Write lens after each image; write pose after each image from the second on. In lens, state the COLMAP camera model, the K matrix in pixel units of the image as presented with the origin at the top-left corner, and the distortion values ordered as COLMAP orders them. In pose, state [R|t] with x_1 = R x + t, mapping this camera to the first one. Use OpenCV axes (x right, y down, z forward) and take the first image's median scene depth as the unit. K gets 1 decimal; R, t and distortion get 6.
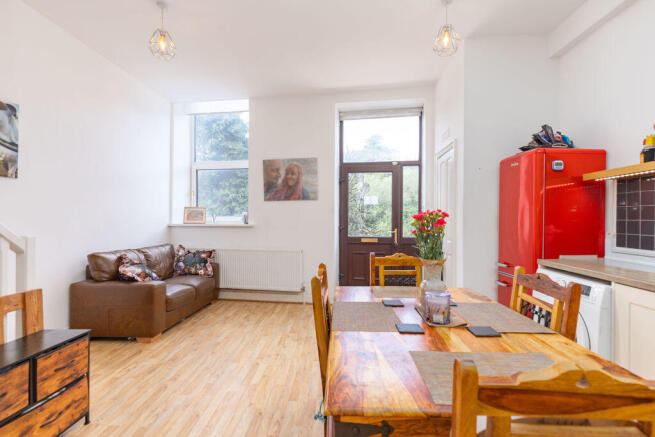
lens RADIAL K [[303.3, 0, 327.5], [0, 303.3, 218.5], [0, 0, 1]] dist [0.000230, 0.000695]
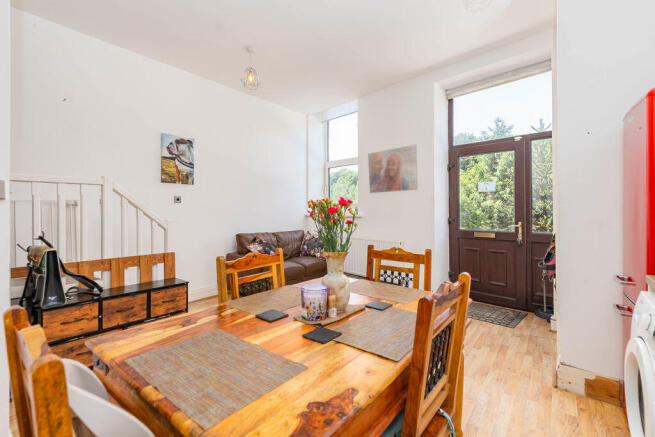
lens RADIAL K [[297.1, 0, 327.4], [0, 297.1, 208.0], [0, 0, 1]] dist [0.011496, -0.000078]
pose [[0.803589, -0.006020, -0.595154, 0.294429], [0.001815, 0.999969, -0.007665, 0.003392], [0.595182, 0.005079, 0.803575, 0.088477]]
